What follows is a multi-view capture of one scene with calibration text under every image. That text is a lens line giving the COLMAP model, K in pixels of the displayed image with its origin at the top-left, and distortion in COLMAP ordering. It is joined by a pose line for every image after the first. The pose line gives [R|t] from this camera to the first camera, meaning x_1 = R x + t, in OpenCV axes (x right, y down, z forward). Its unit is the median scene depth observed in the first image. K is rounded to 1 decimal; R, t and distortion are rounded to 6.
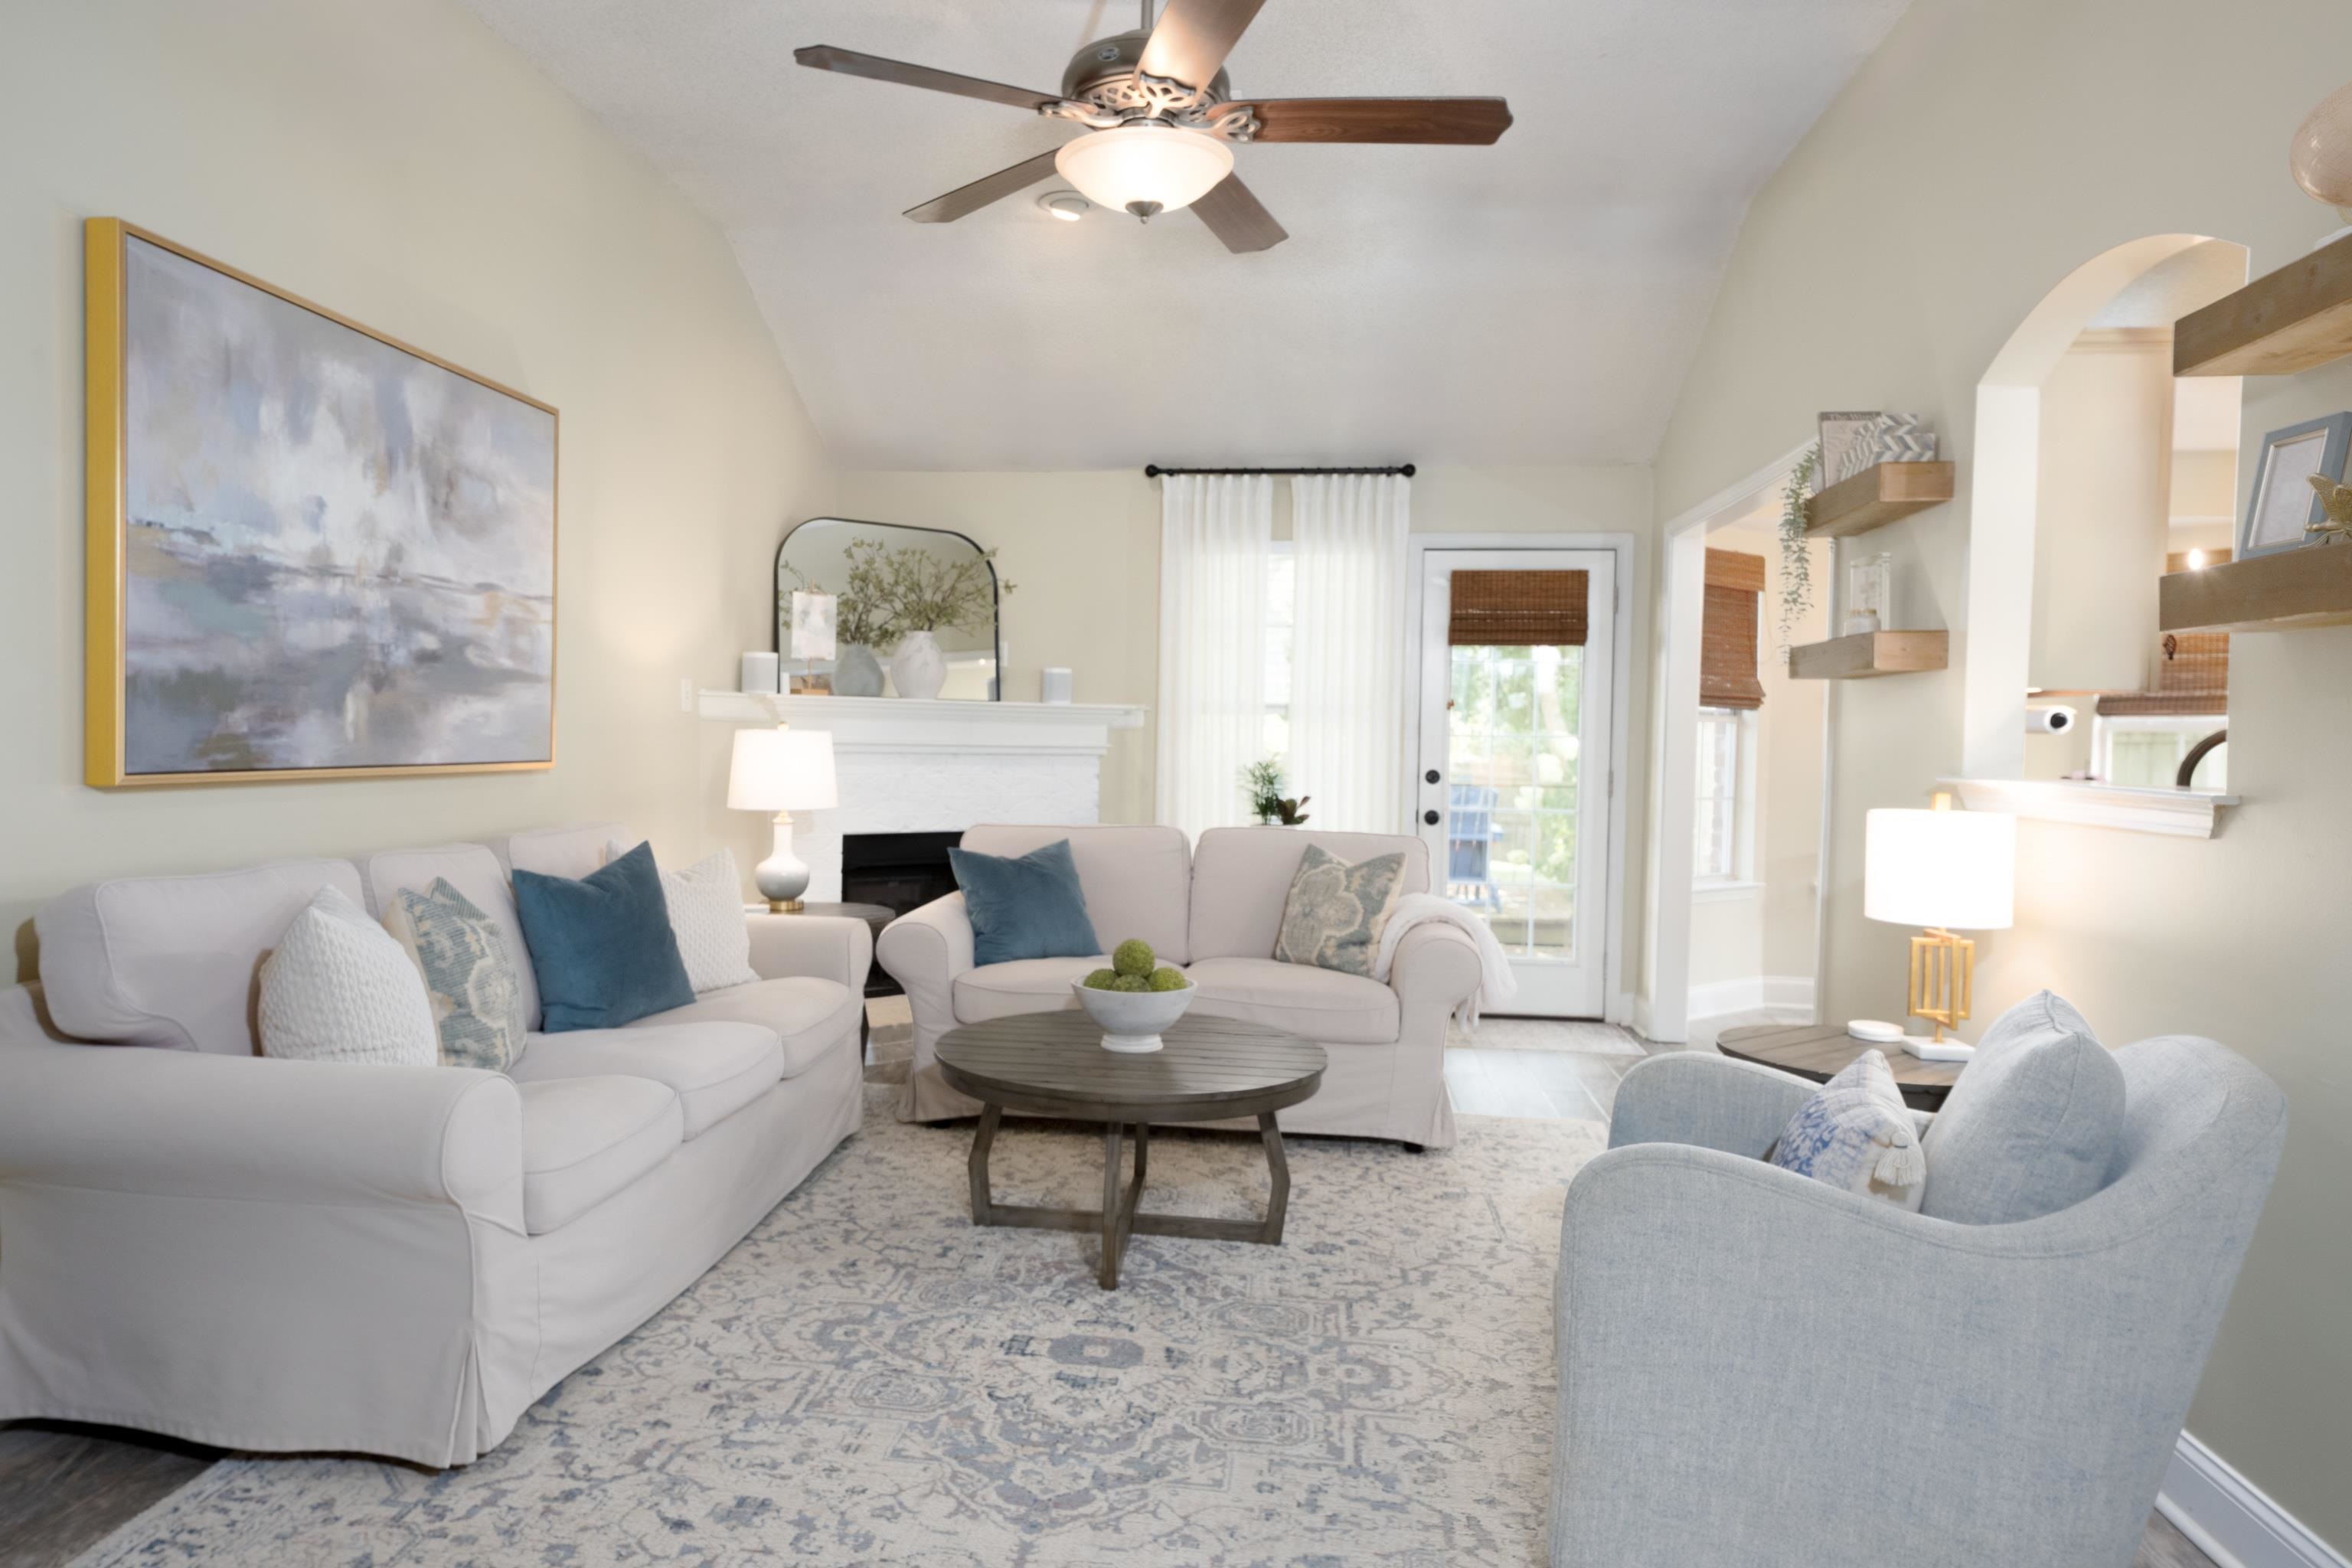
lens RADIAL K [[1388.0, 0, 1161.3], [0, 1388.0, 772.7], [0, 0, 1]] dist [-0.003177, -0.000502]
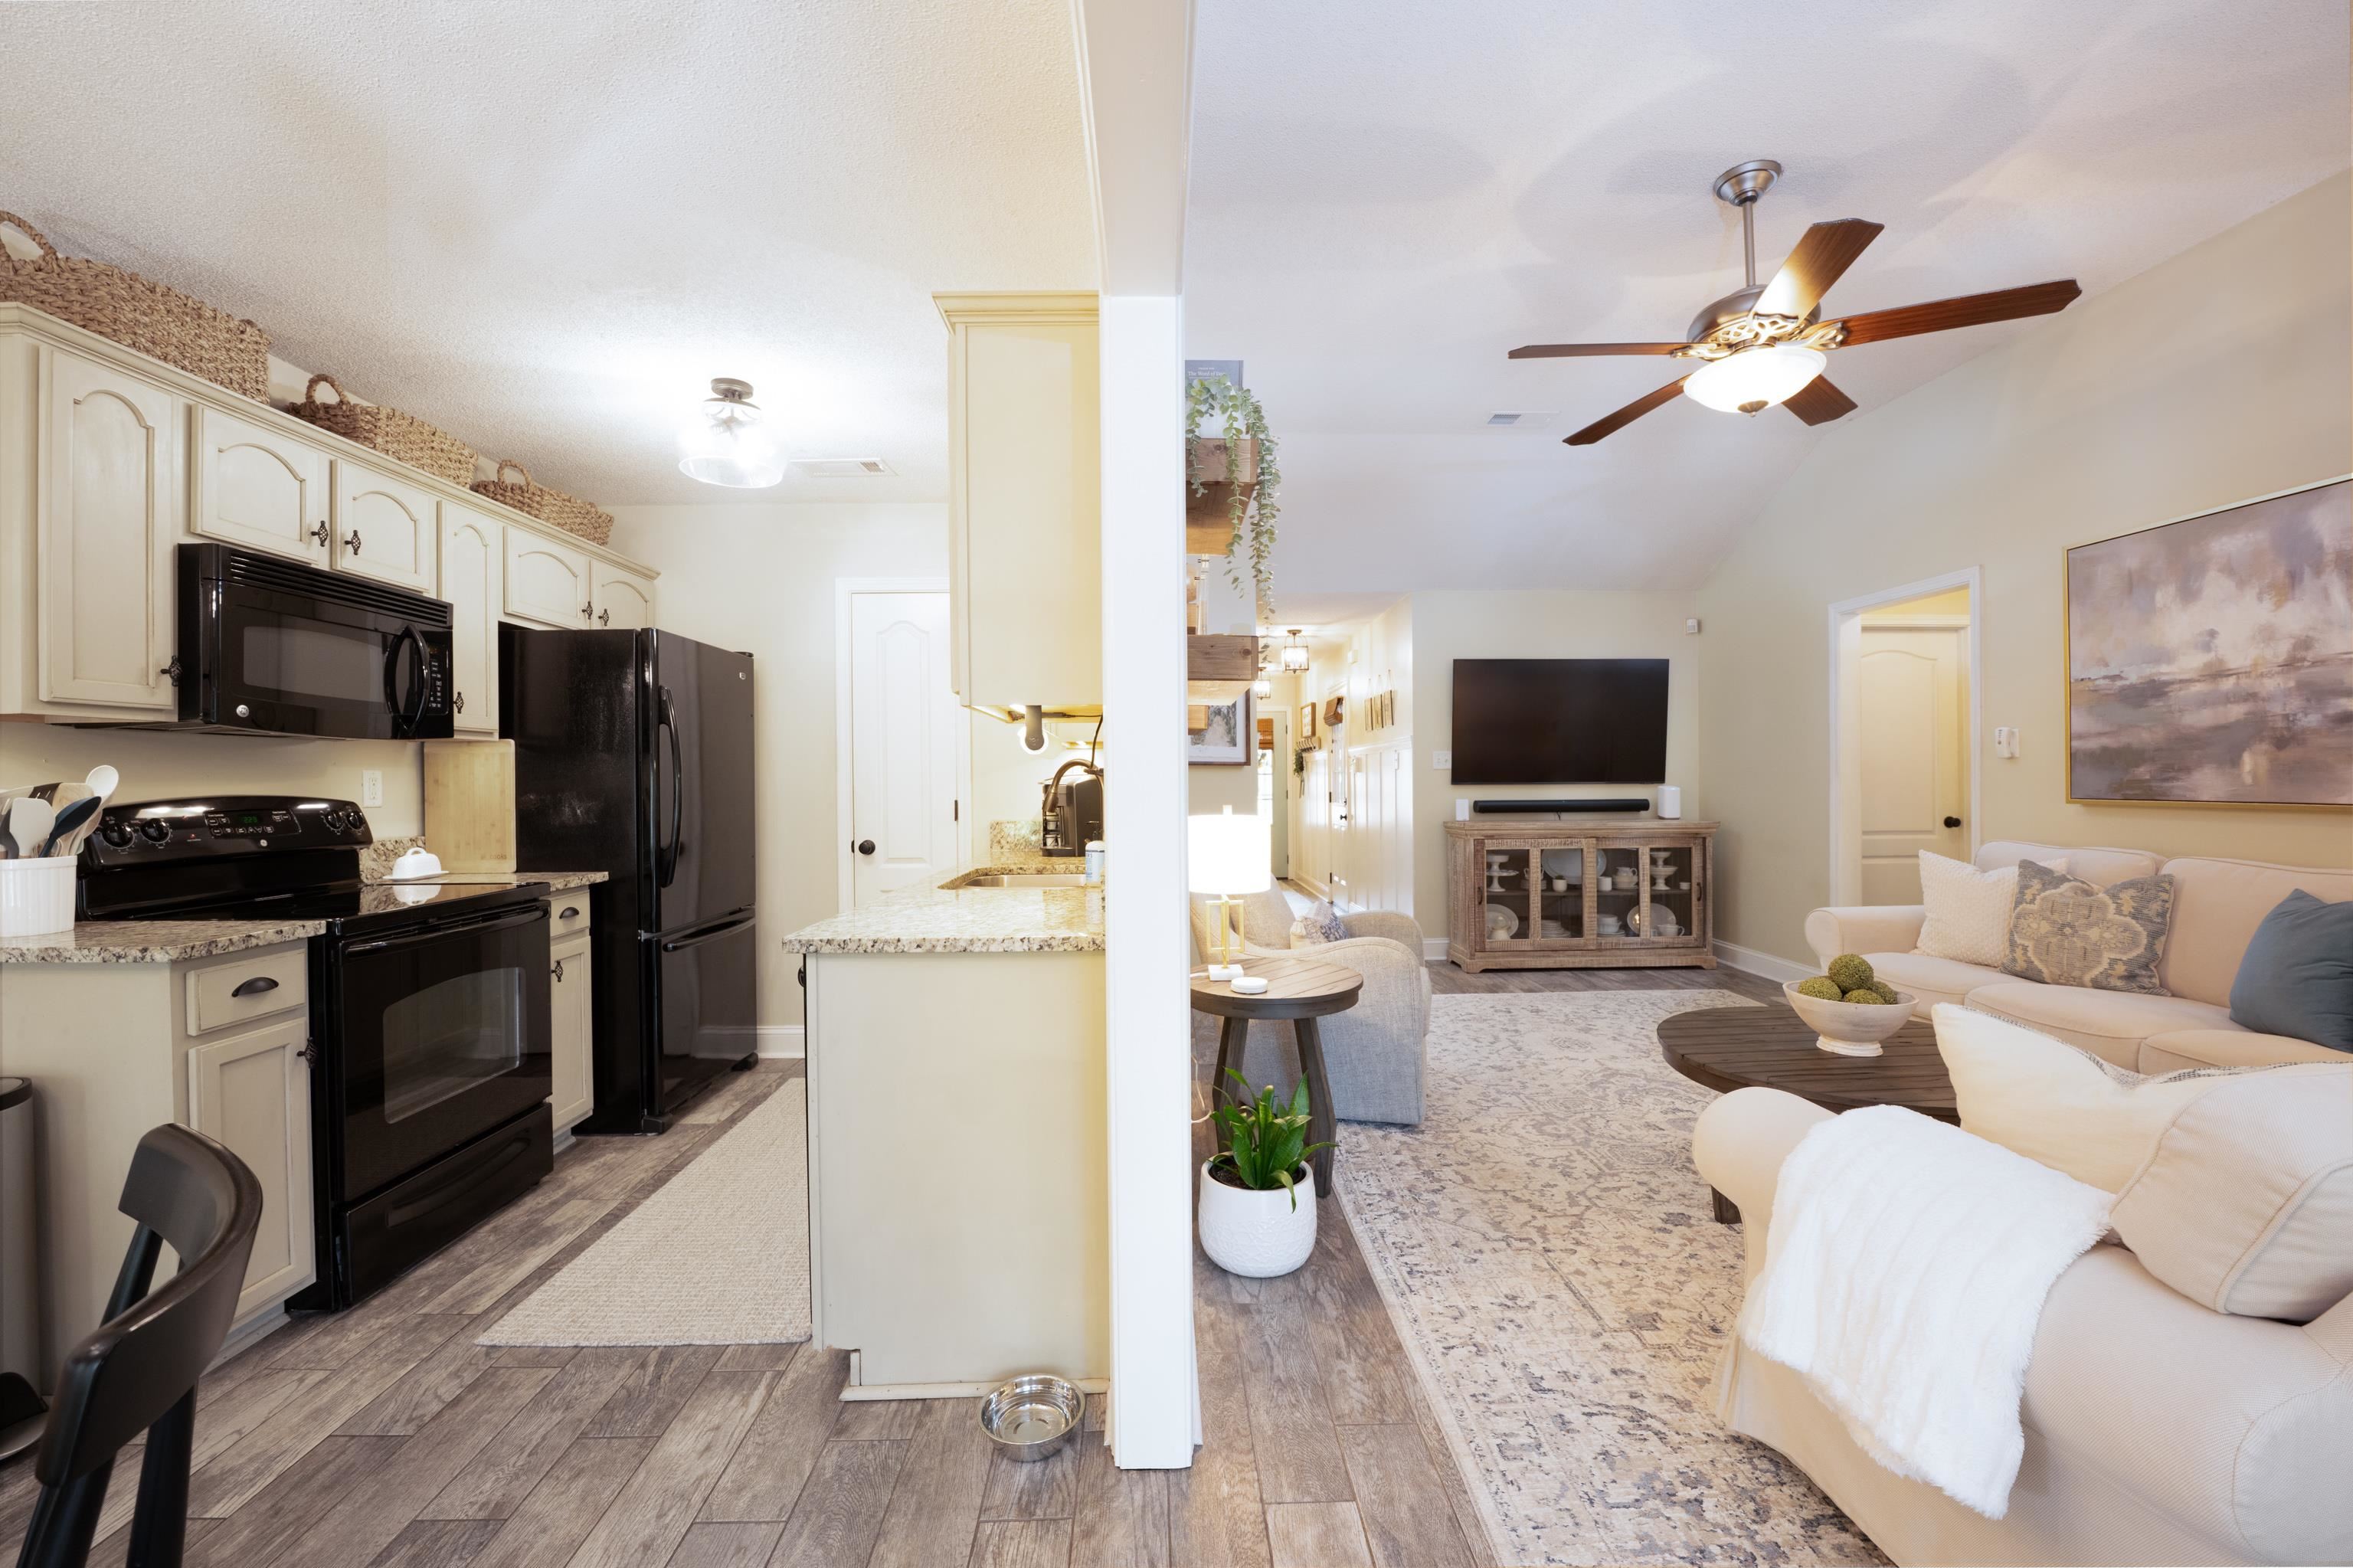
lens RADIAL K [[964.5, 0, 1182.4], [0, 964.5, 775.4], [0, 0, 1]] dist [-0.024293, 0.000469]
pose [[-0.987578, -0.009498, -0.156842, 0.715393], [-0.013025, 0.999685, 0.021471, -0.040796], [0.156588, 0.023247, -0.987390, 1.878573]]
